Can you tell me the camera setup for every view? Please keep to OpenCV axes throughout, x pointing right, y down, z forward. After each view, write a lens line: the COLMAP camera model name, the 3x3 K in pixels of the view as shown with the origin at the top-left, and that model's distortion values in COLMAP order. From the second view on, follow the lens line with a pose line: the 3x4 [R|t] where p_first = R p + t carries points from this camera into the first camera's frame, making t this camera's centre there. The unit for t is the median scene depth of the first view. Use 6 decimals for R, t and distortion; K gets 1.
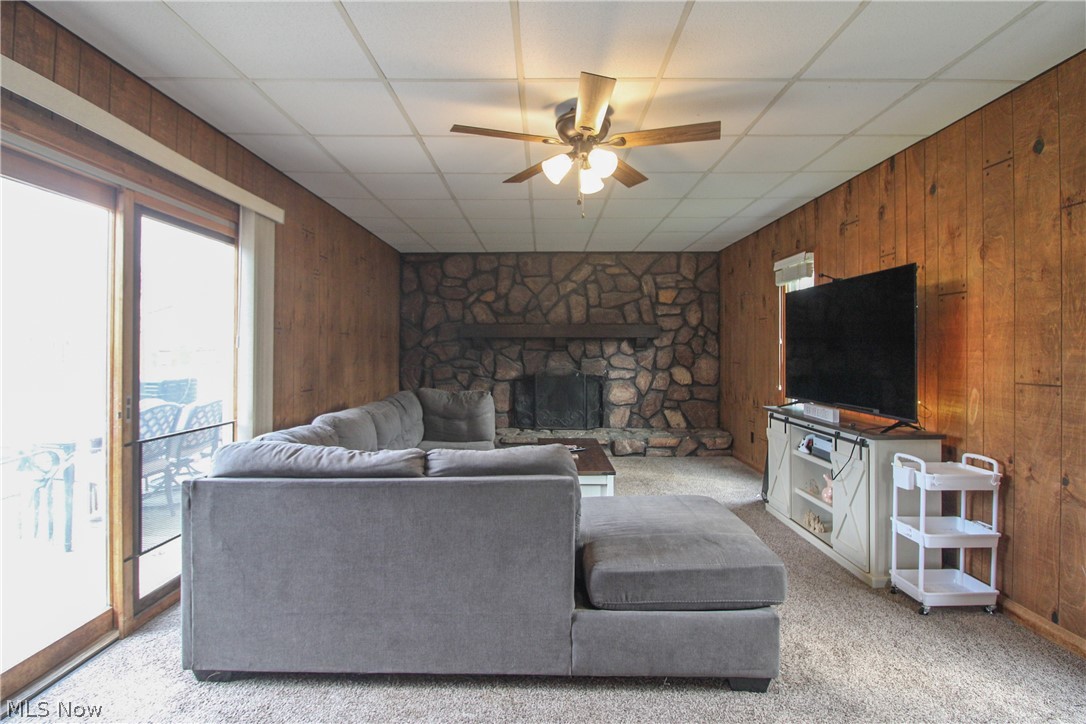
lens RADIAL K [[519.8, 0, 547.6], [0, 519.8, 347.0], [0, 0, 1]] dist [-0.000739, -0.012996]
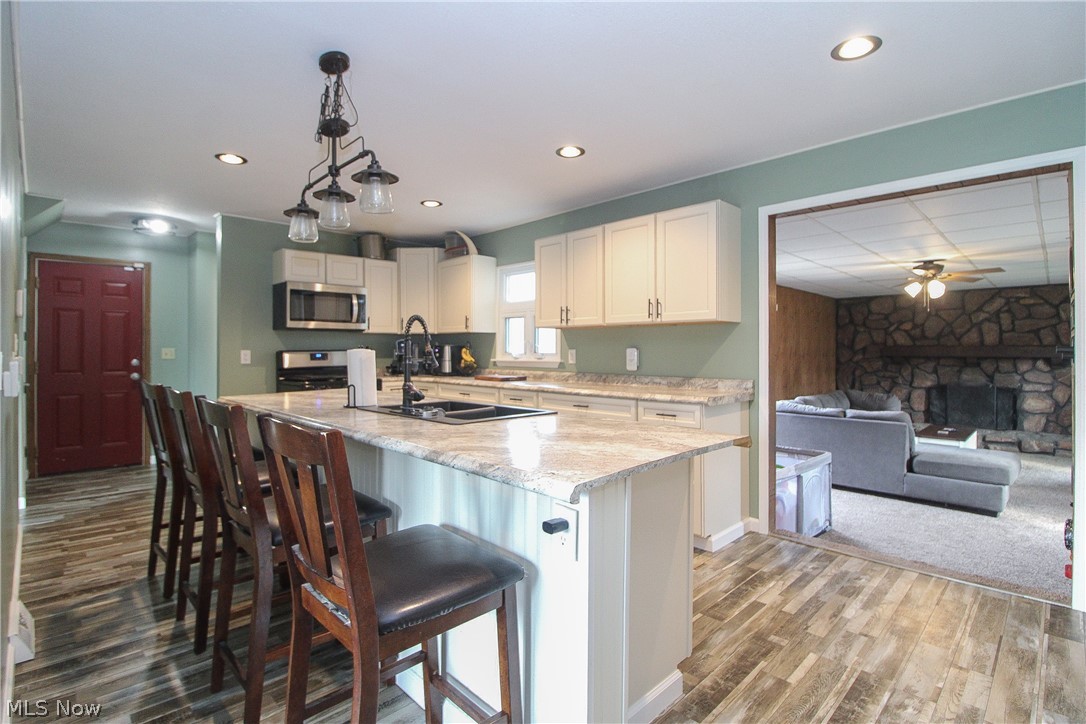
lens RADIAL K [[519.8, 0, 547.6], [0, 519.8, 347.0], [0, 0, 1]] dist [-0.000739, -0.012996]
pose [[0.705550, -0.002324, -0.708656, 0.186338], [0.000504, 0.999996, -0.002778, -0.038586], [0.708660, 0.001603, 0.705549, -0.635360]]
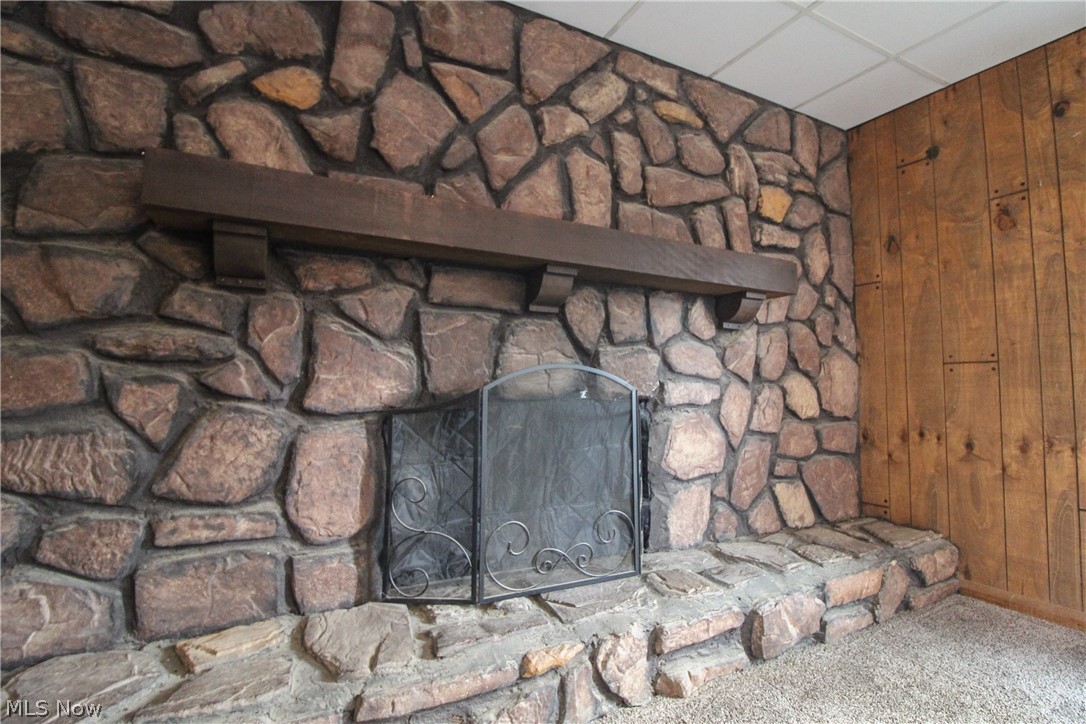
lens RADIAL K [[507.5, 0, 546.3], [0, 507.5, 348.6], [0, 0, 1]] dist [-0.002410, -0.012272]
pose [[0.891657, 0.043836, 0.450584, -0.109293], [-0.014892, 0.997602, -0.067583, 0.047347], [-0.452467, 0.053551, 0.890172, 0.729456]]
